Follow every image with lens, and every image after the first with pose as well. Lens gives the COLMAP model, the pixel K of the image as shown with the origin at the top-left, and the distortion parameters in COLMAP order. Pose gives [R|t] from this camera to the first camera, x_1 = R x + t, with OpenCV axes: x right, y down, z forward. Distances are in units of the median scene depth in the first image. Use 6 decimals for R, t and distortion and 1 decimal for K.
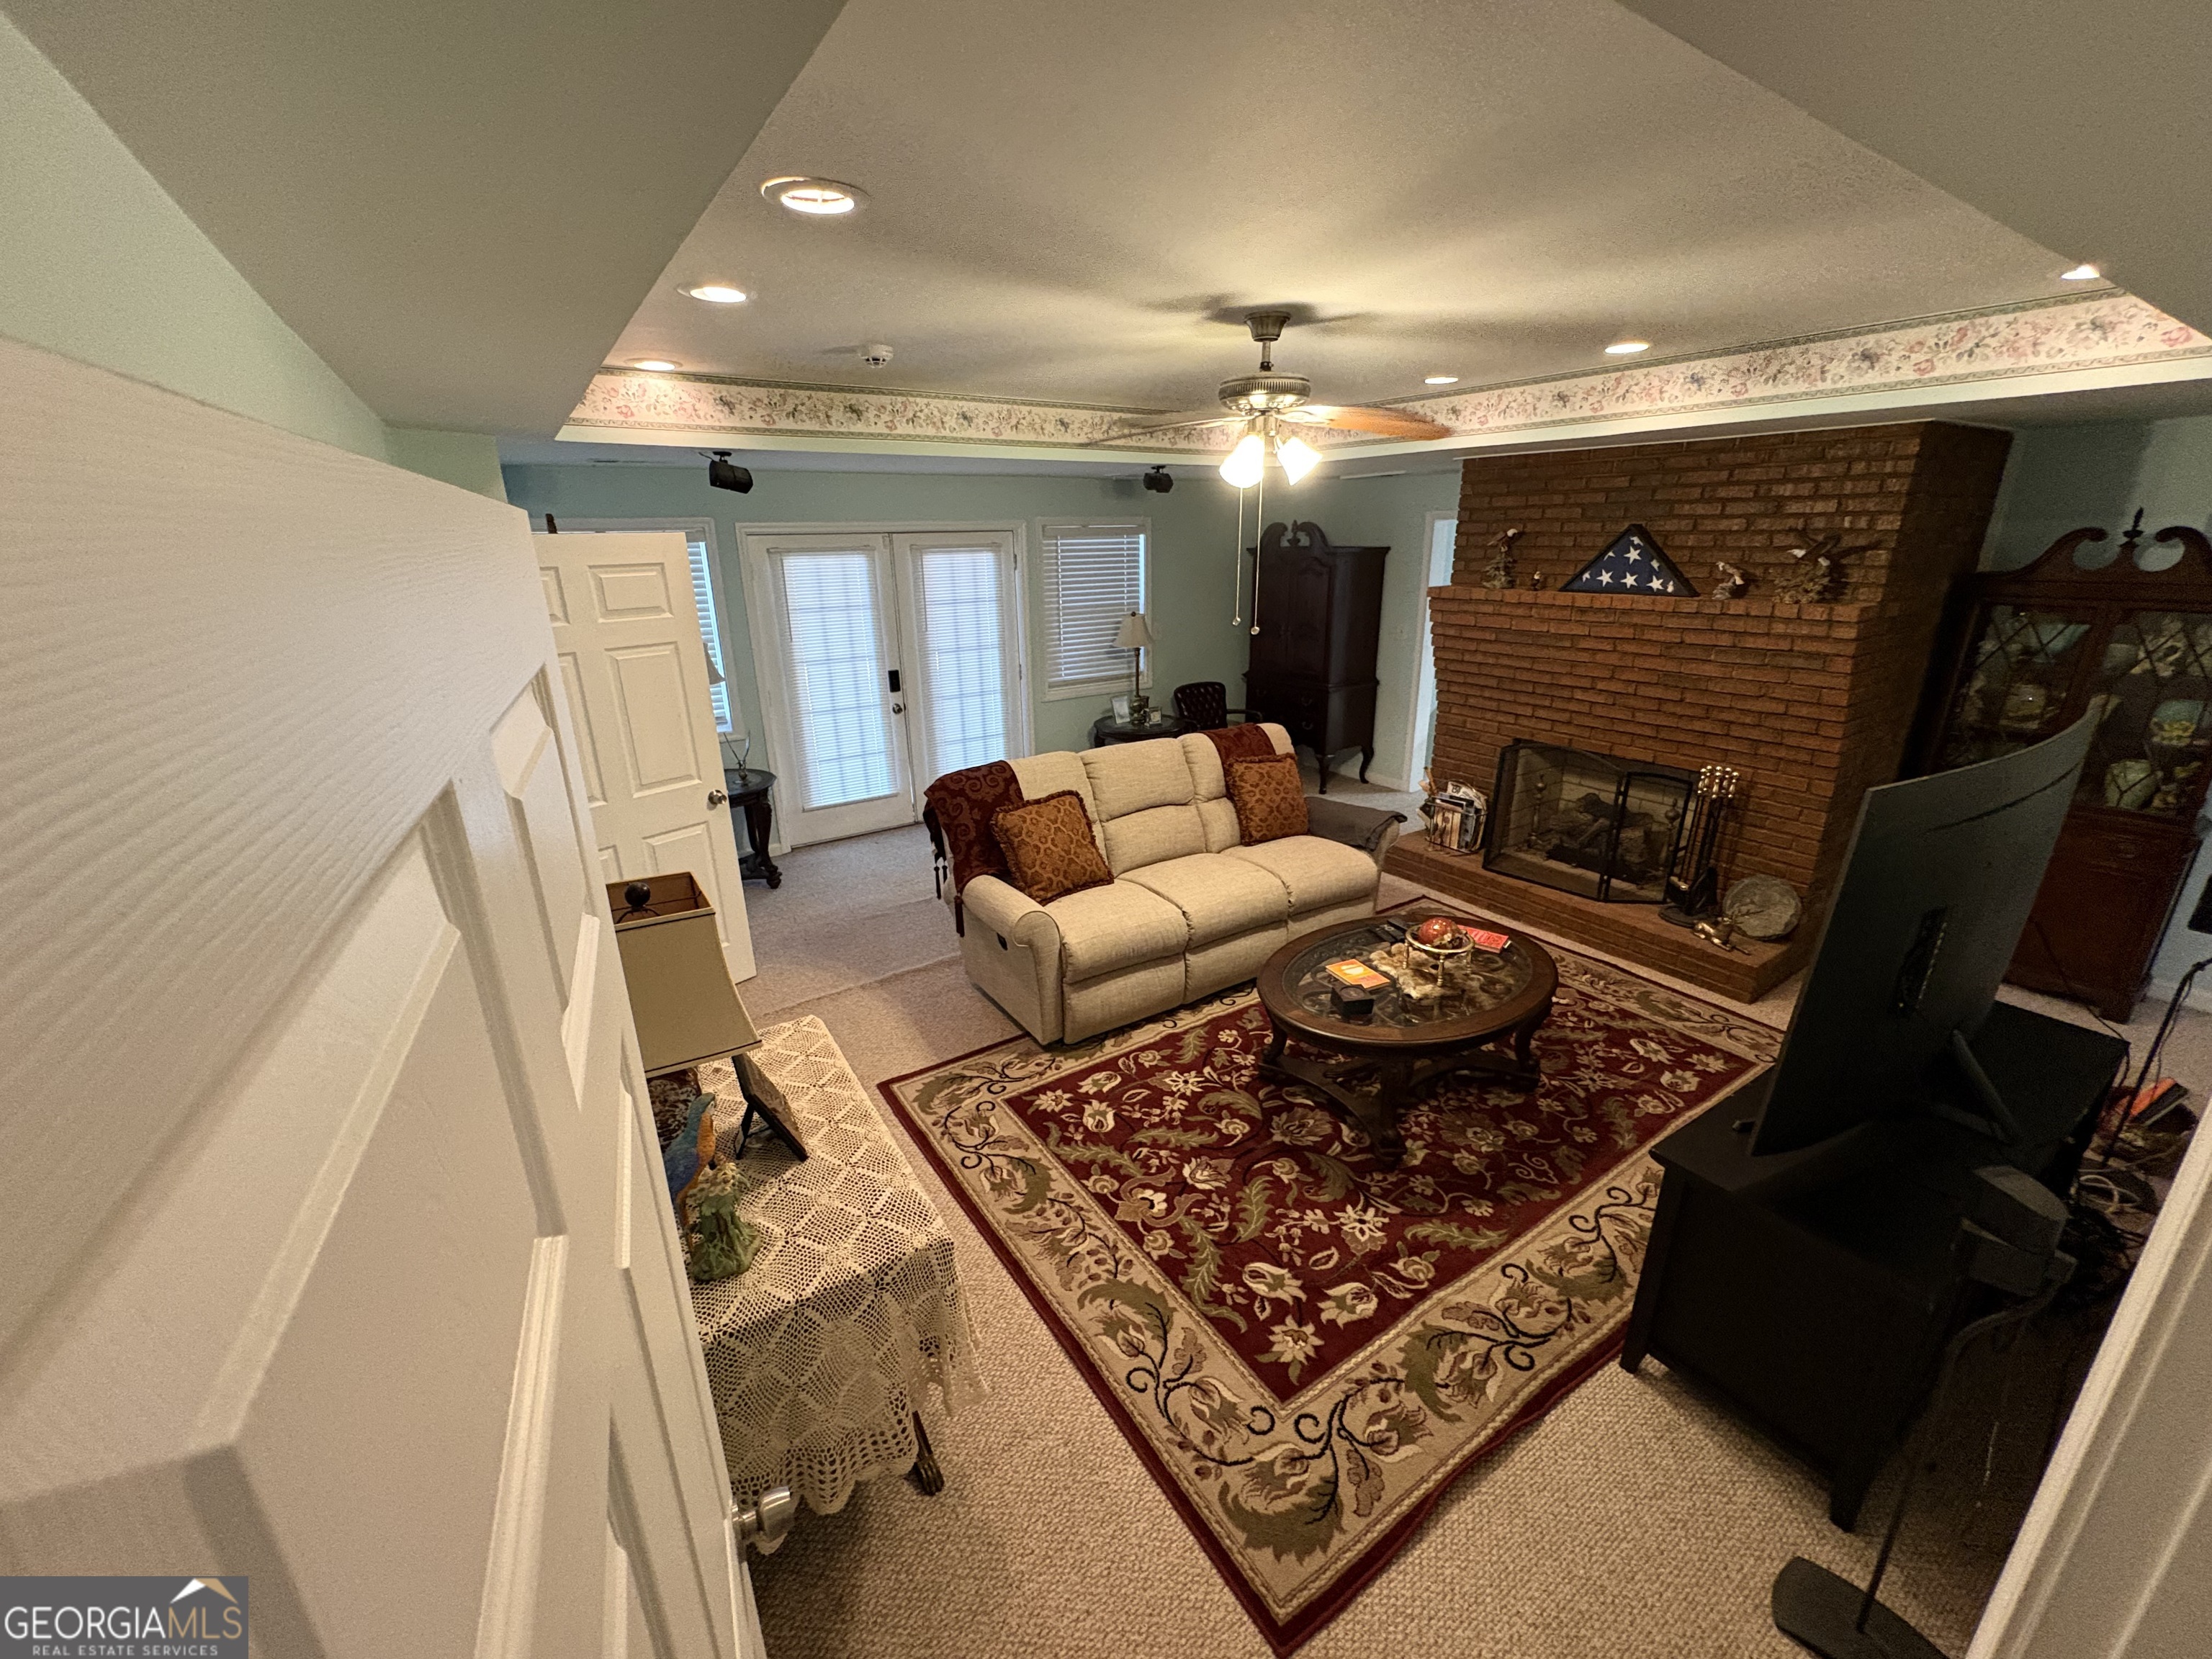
lens RADIAL K [[885.2, 0, 1102.0], [0, 885.2, 830.8], [0, 0, 1]] dist [0.003877, -0.001169]
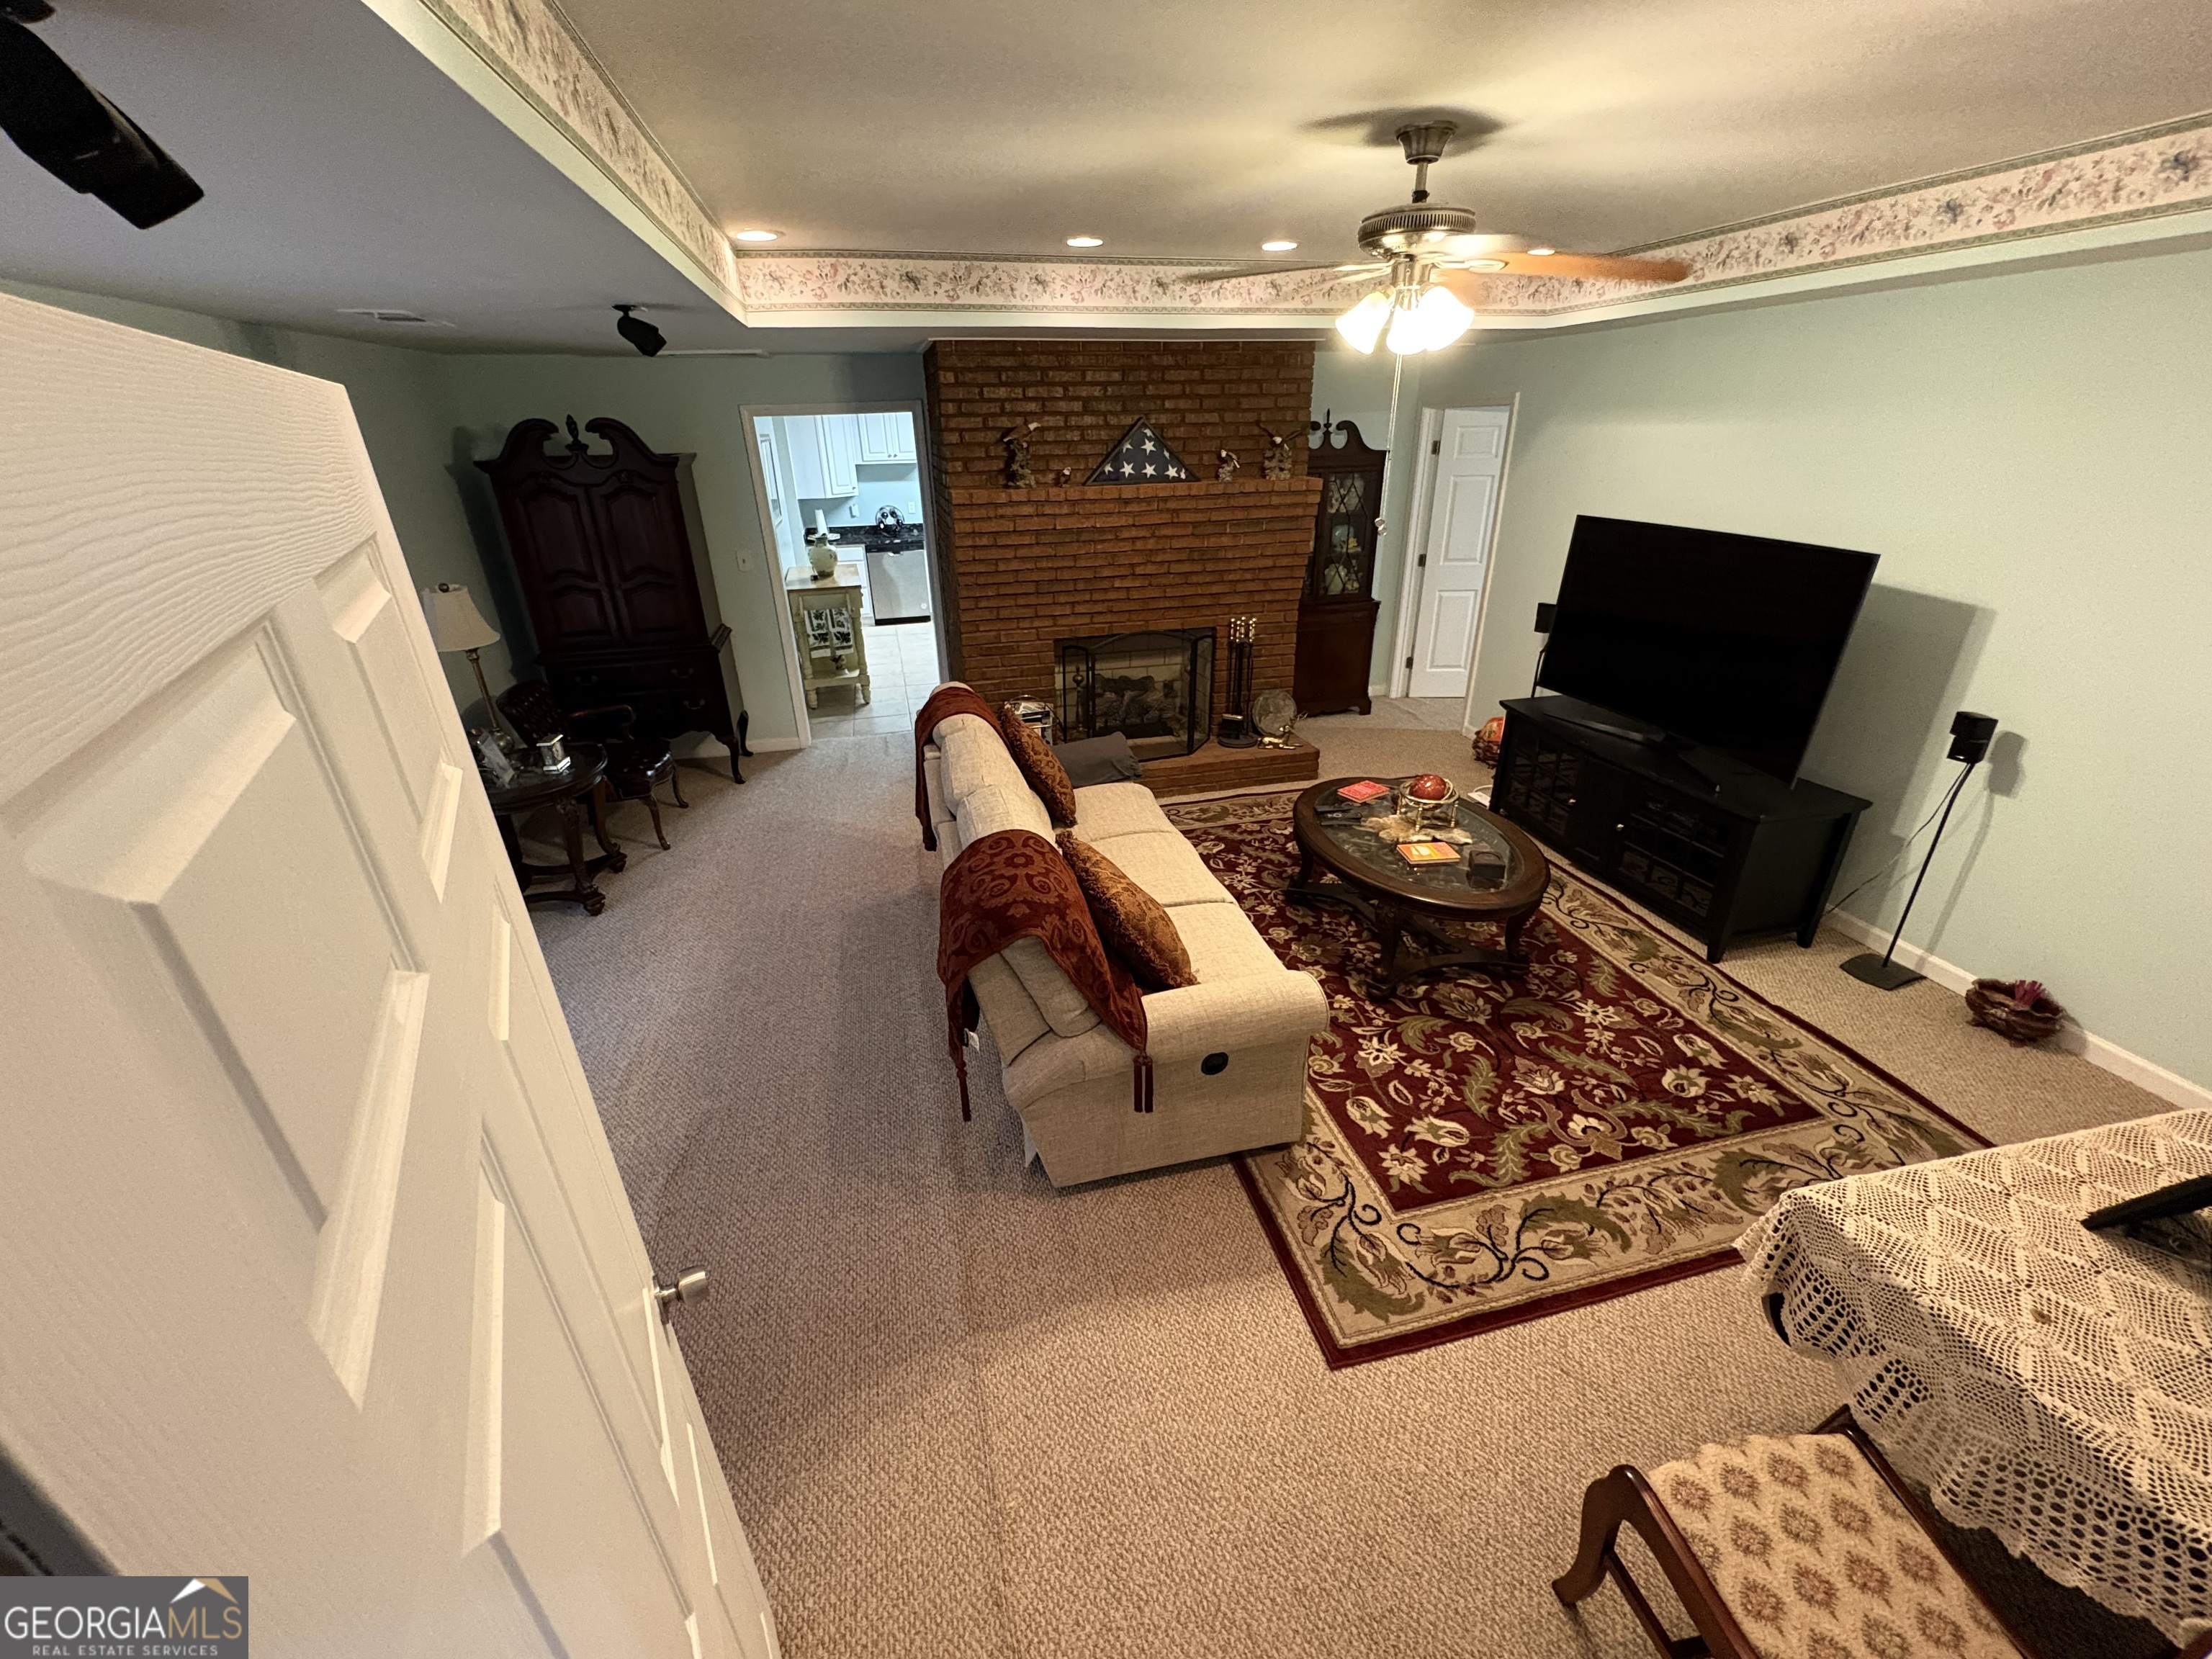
lens RADIAL K [[885.2, 0, 1102.4], [0, 885.2, 832.7], [0, 0, 1]] dist [0.003877, -0.001169]
pose [[0.336812, -0.388355, 0.857752, -0.671042], [0.314945, 0.904973, 0.286066, -0.256255], [-0.887337, 0.173794, 0.427116, 0.811796]]
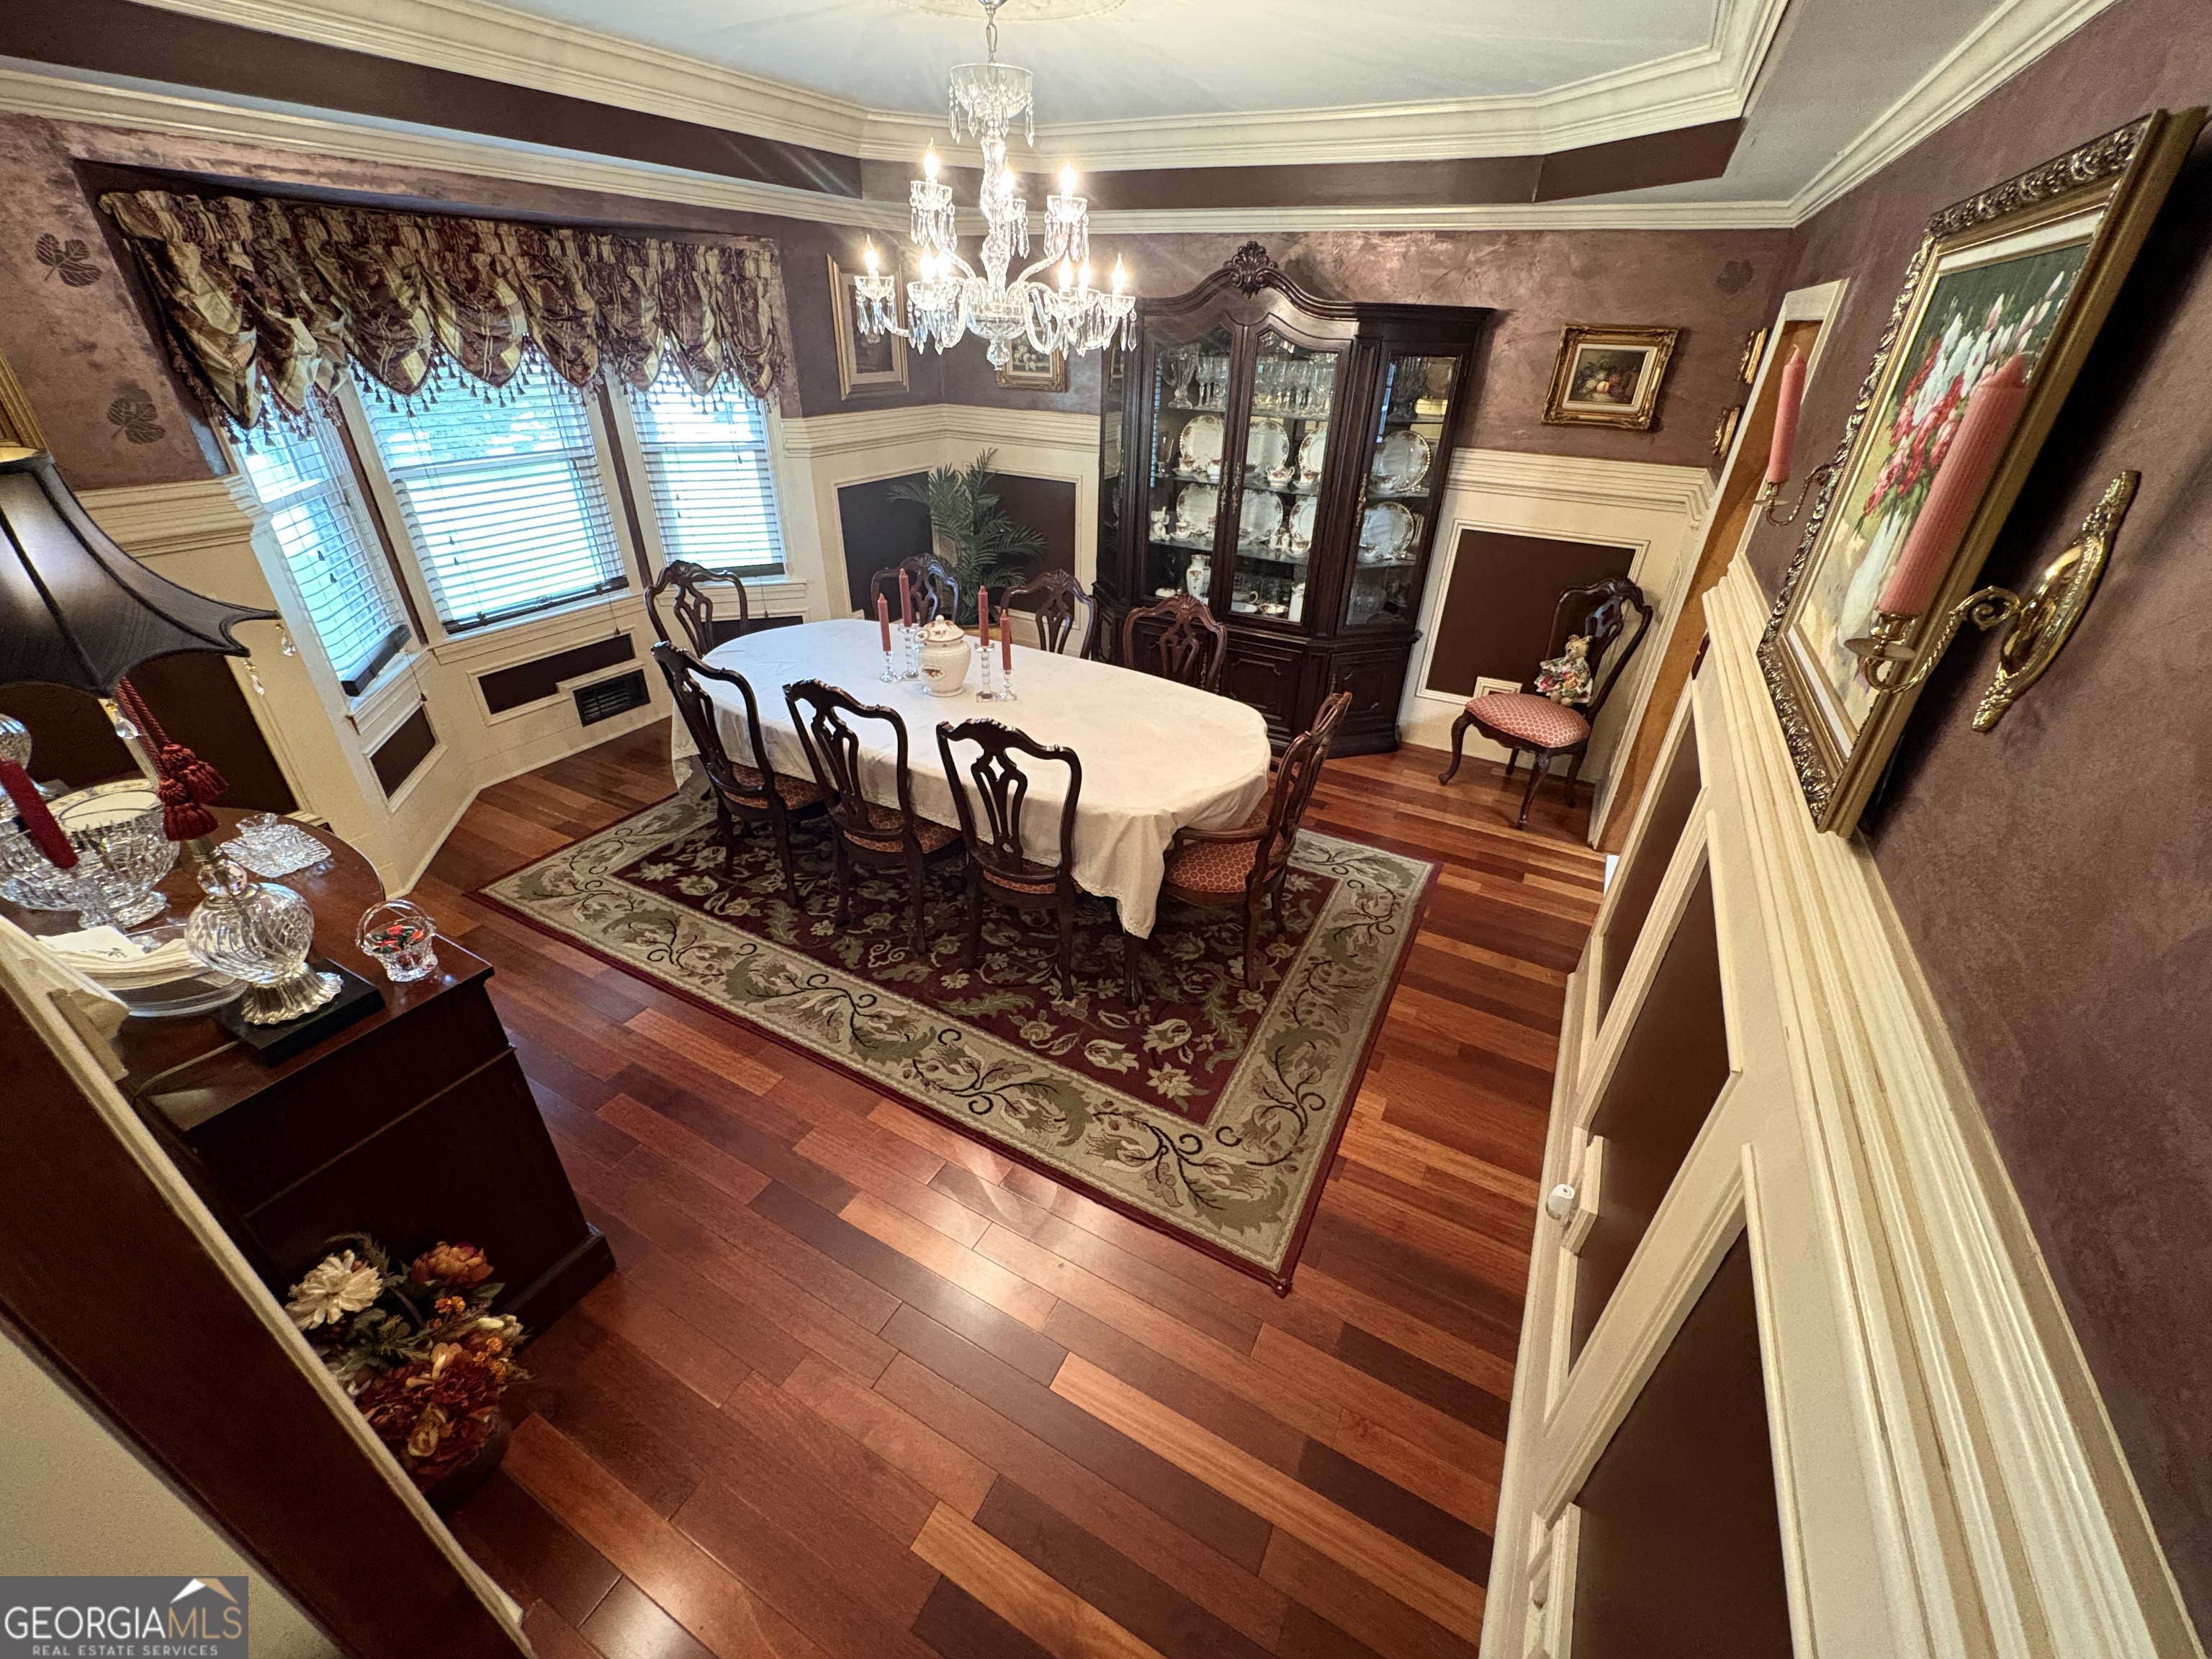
lens RADIAL K [[885.2, 0, 1106.0], [0, 885.2, 826.0], [0, 0, 1]] dist [0.003877, -0.001169]
pose [[-0.484614, -0.437070, 0.757707, -0.509113], [0.260967, 0.754530, 0.602147, -0.351188], [-0.834893, 0.489545, -0.251594, 1.086305]]
